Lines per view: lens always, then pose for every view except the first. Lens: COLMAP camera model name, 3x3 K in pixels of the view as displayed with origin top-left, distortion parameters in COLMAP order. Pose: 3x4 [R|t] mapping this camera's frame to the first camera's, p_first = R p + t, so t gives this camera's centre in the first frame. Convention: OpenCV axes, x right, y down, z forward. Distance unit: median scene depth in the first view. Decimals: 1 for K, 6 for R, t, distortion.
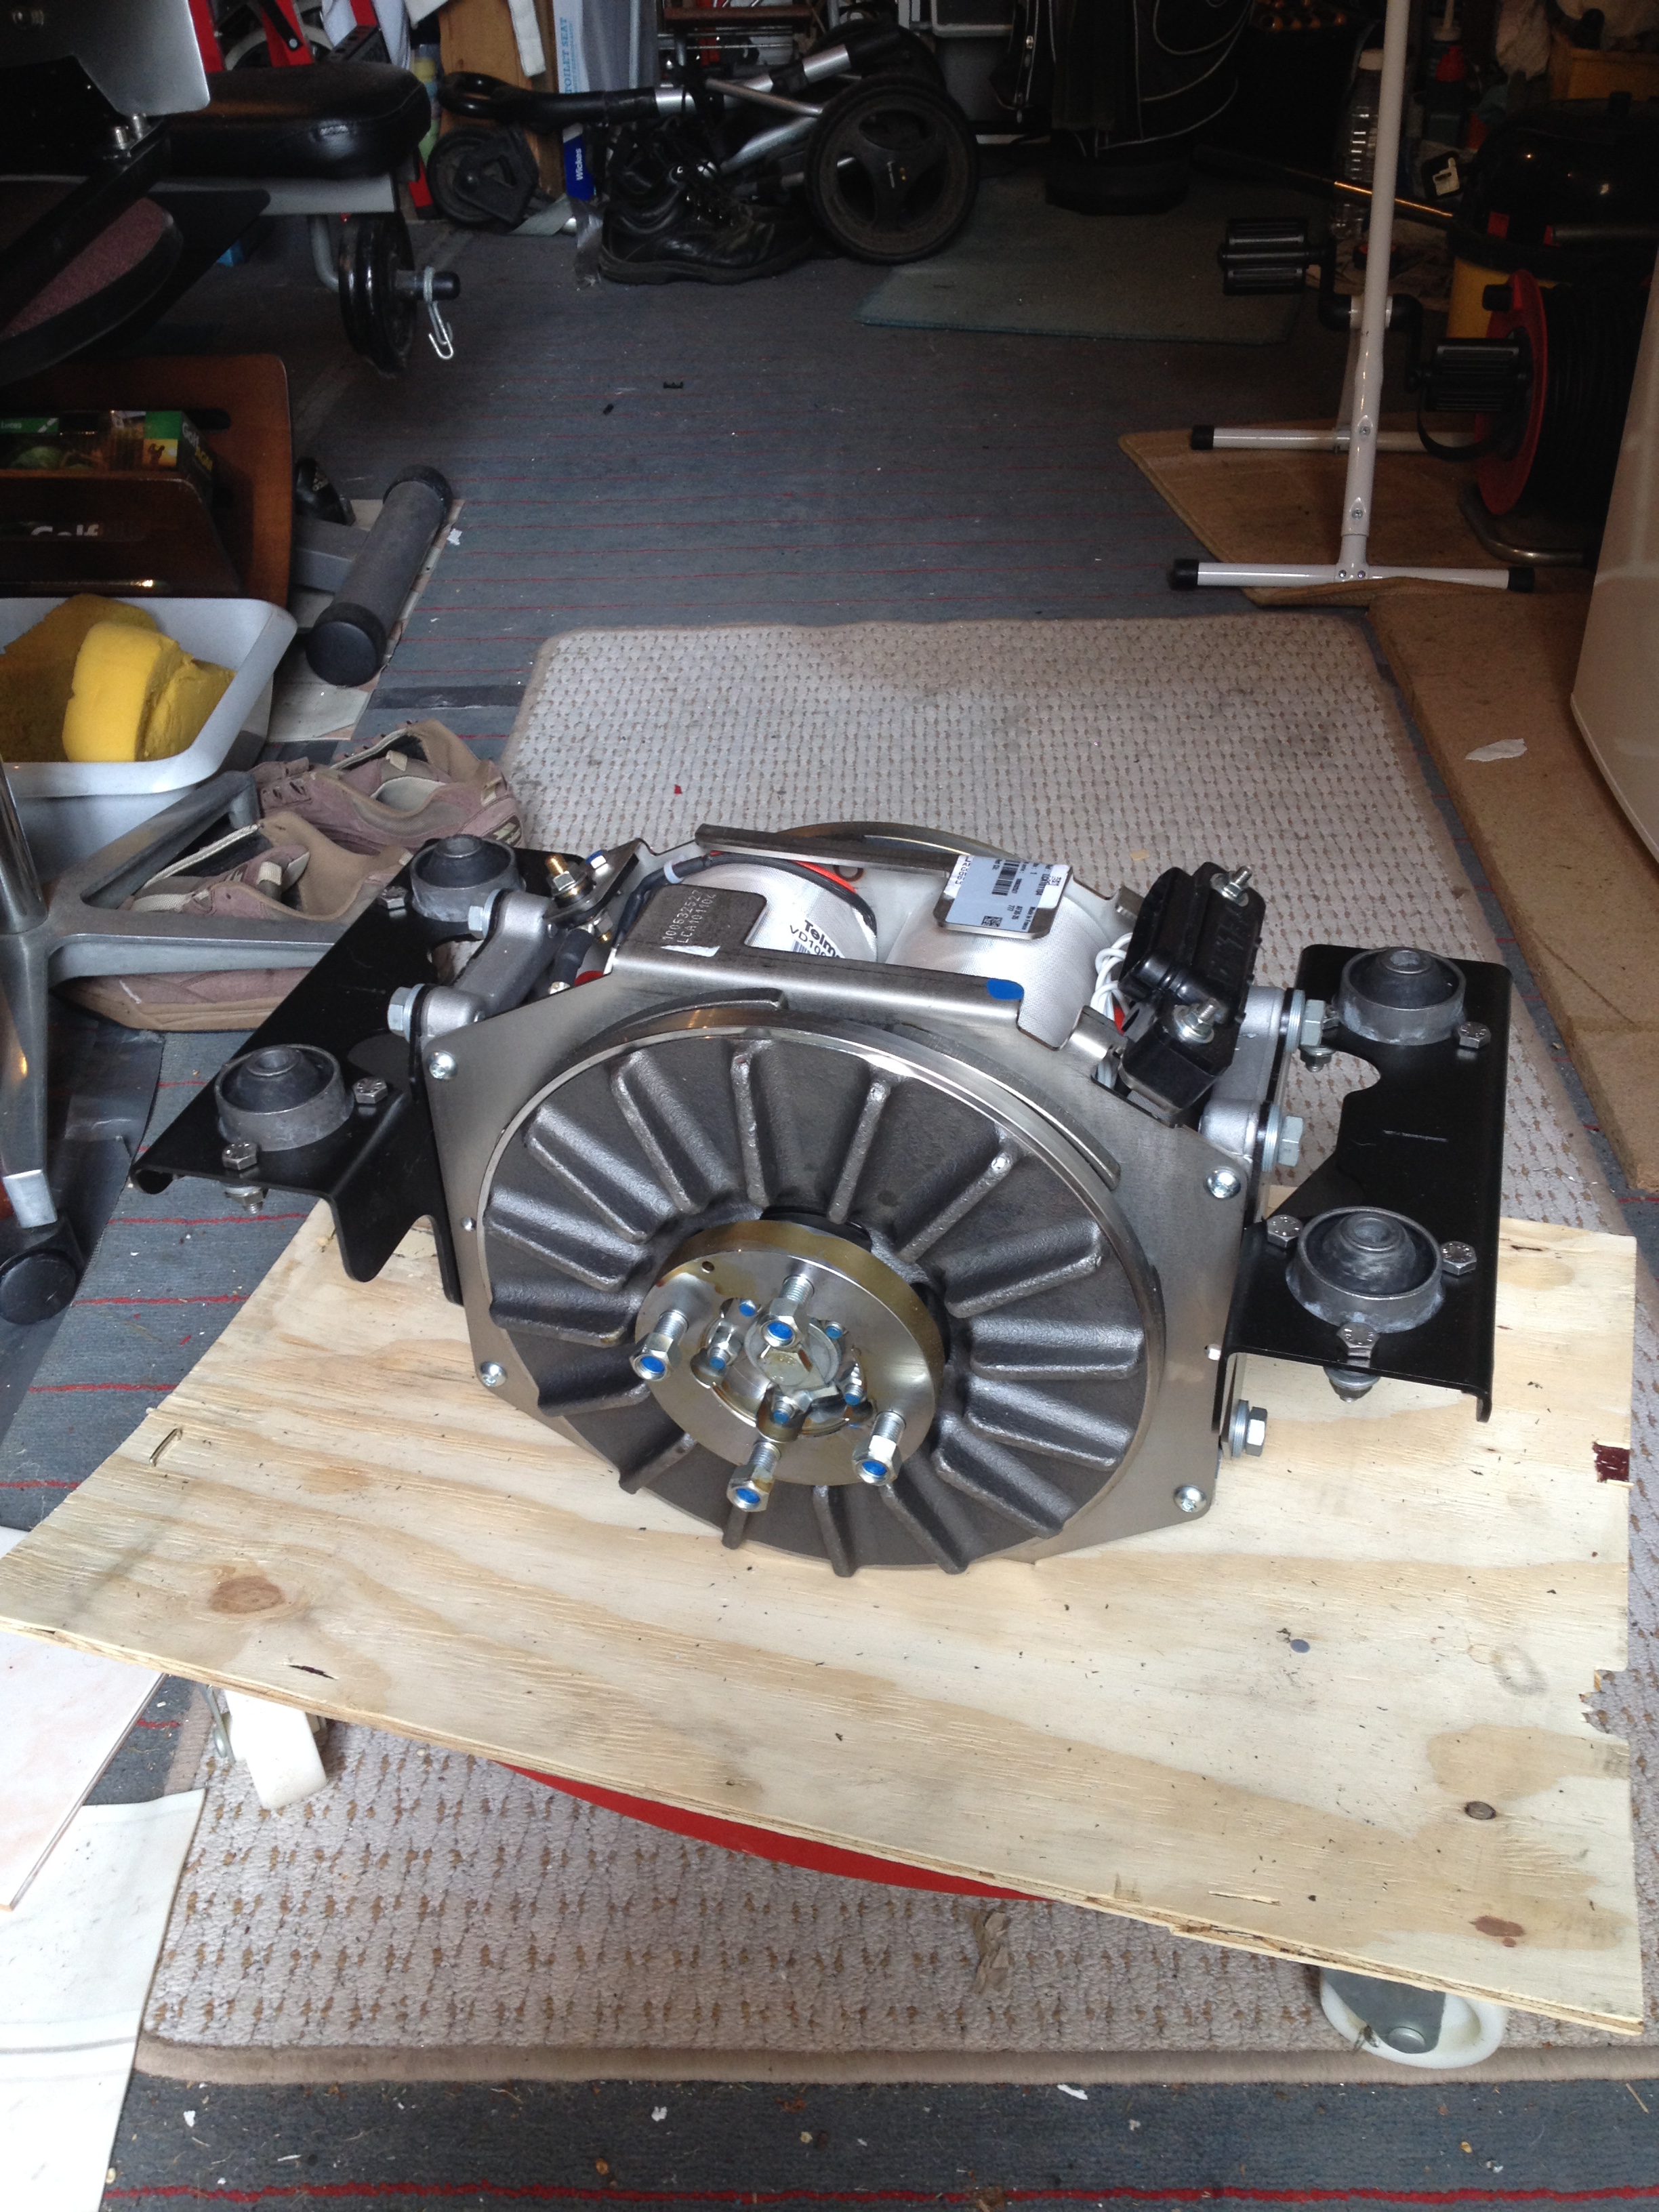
lens RADIAL K [[2230.6, 0, 829.2], [0, 2230.6, 1133.5], [0, 0, 1]] dist [0.190029, -0.500212]
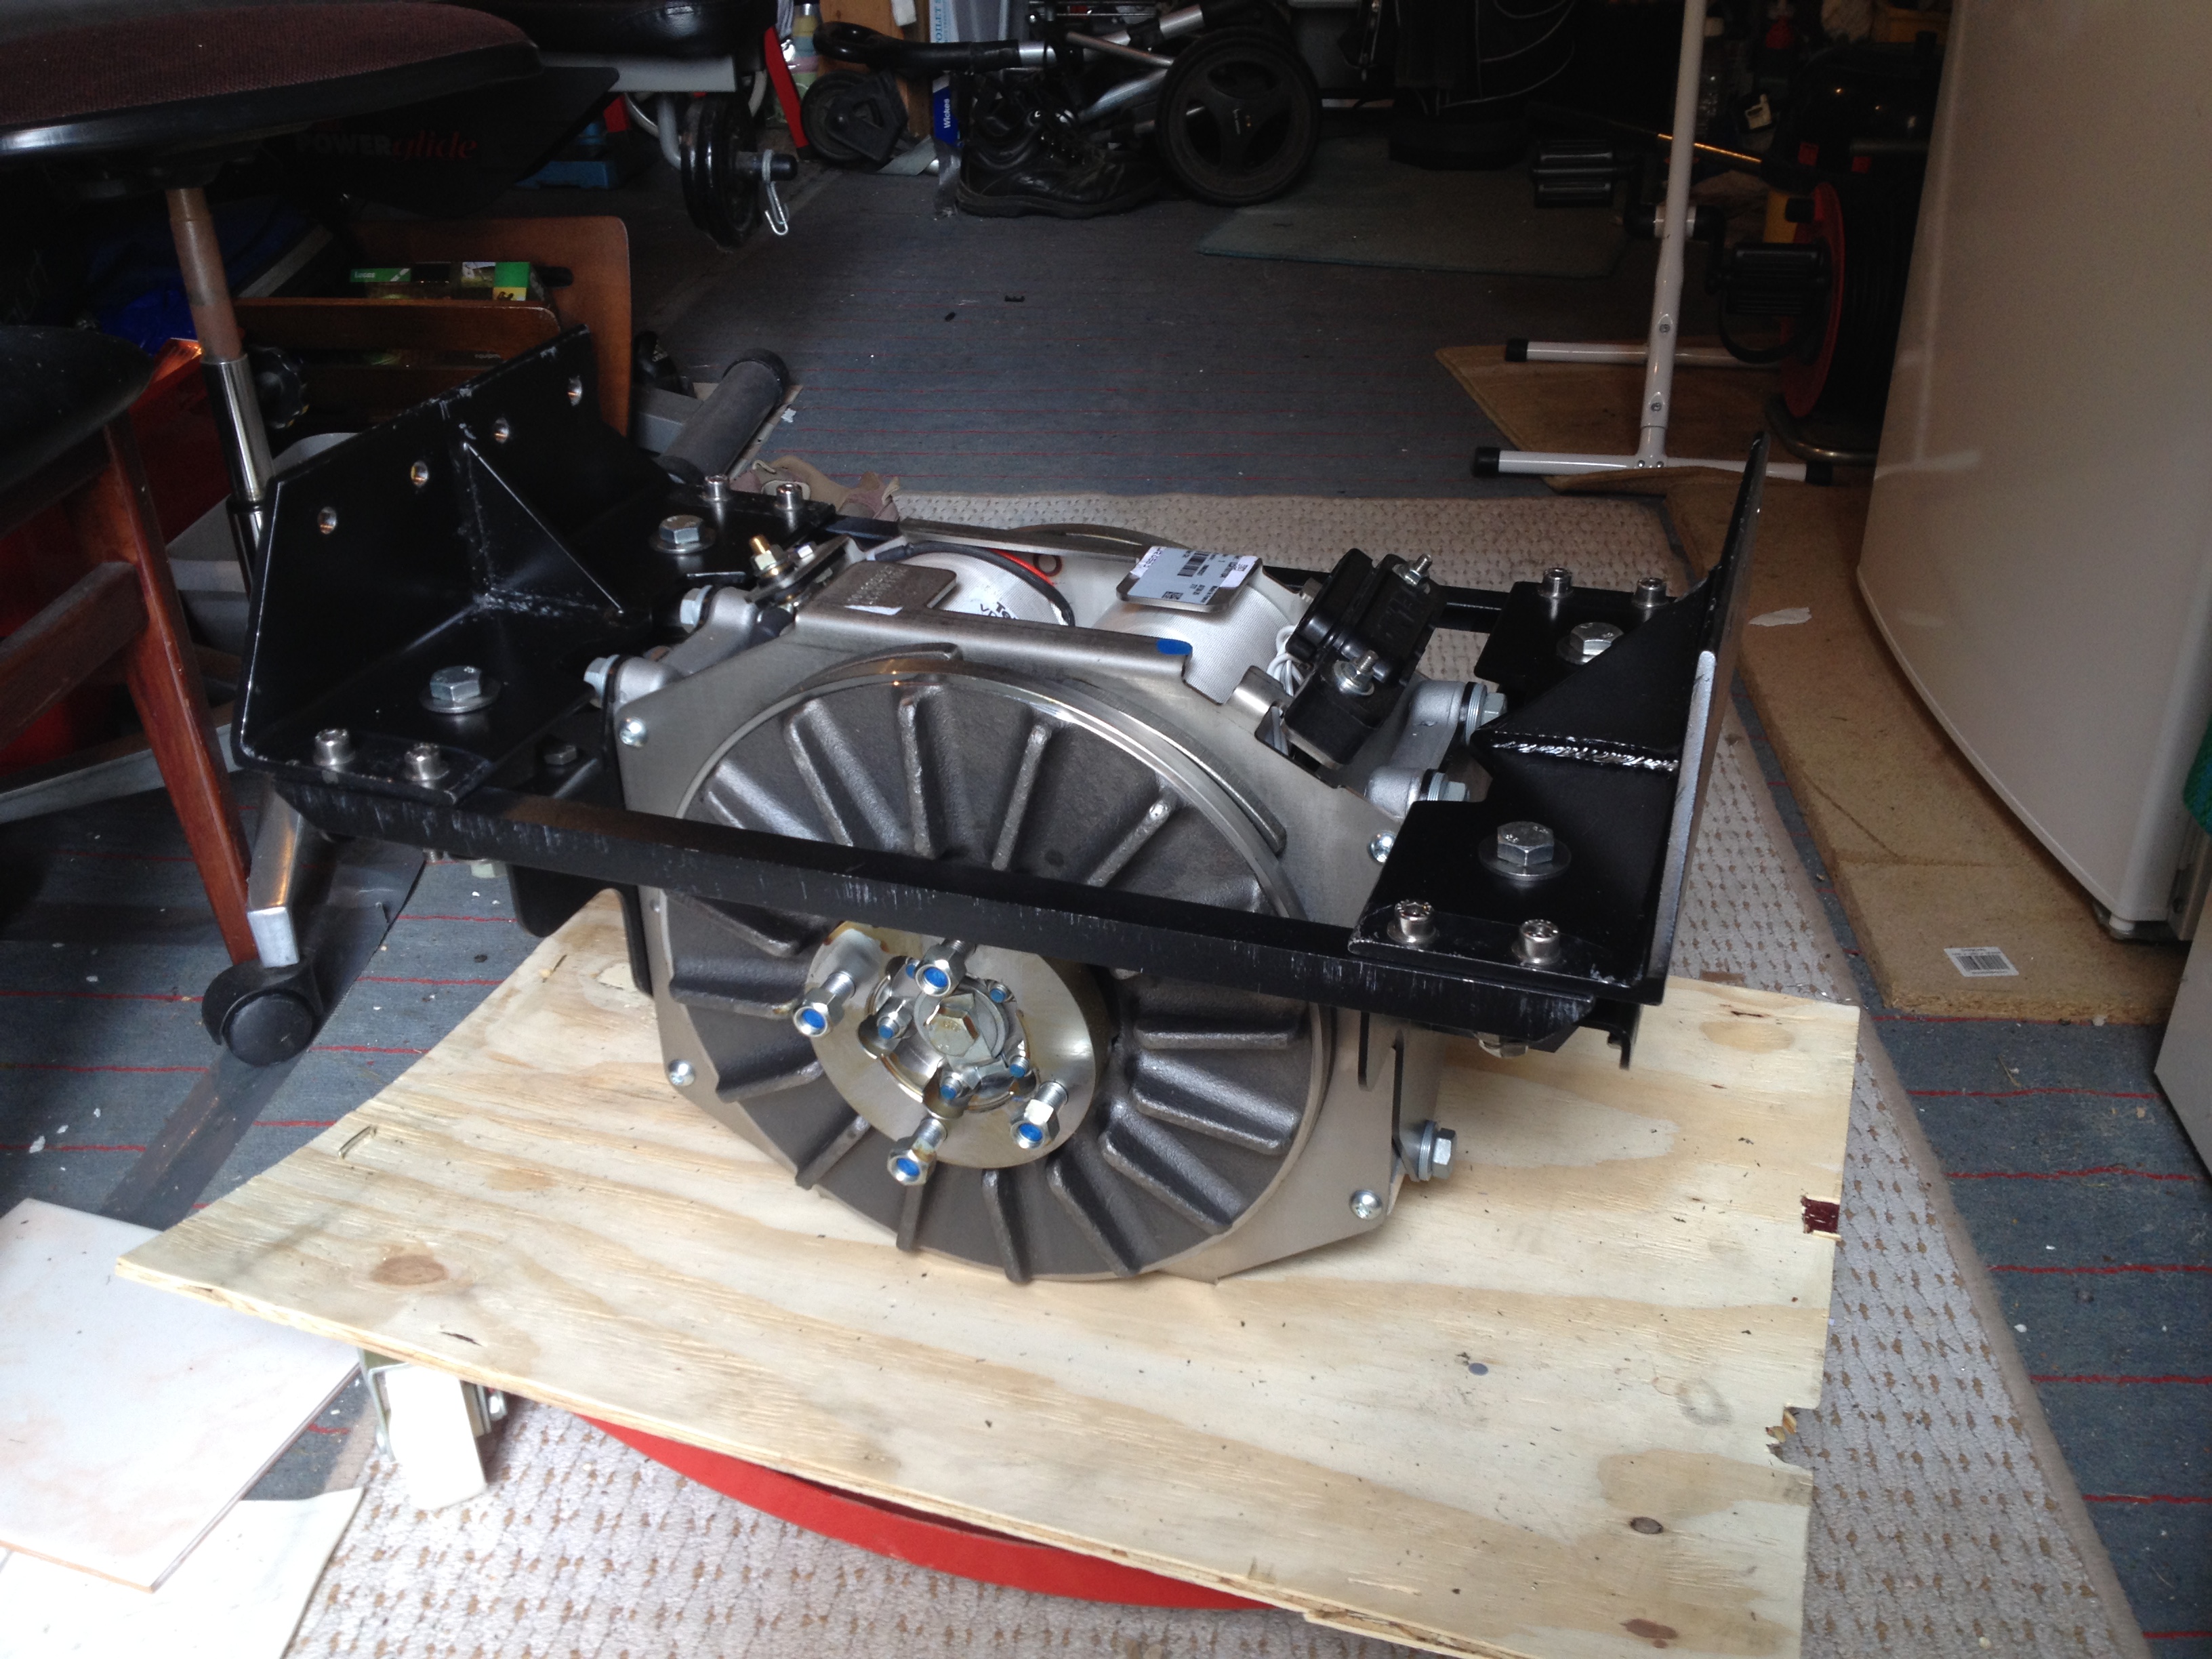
lens RADIAL K [[2230.6, 0, 1118.0], [0, 2230.6, 858.7], [0, 0, 1]] dist [0.190029, -0.500212]
pose [[0.998258, 0.037805, -0.045307, 0.086185], [-0.043271, 0.991027, -0.126461, 0.133327], [0.040120, 0.128202, 0.990936, 0.008595]]
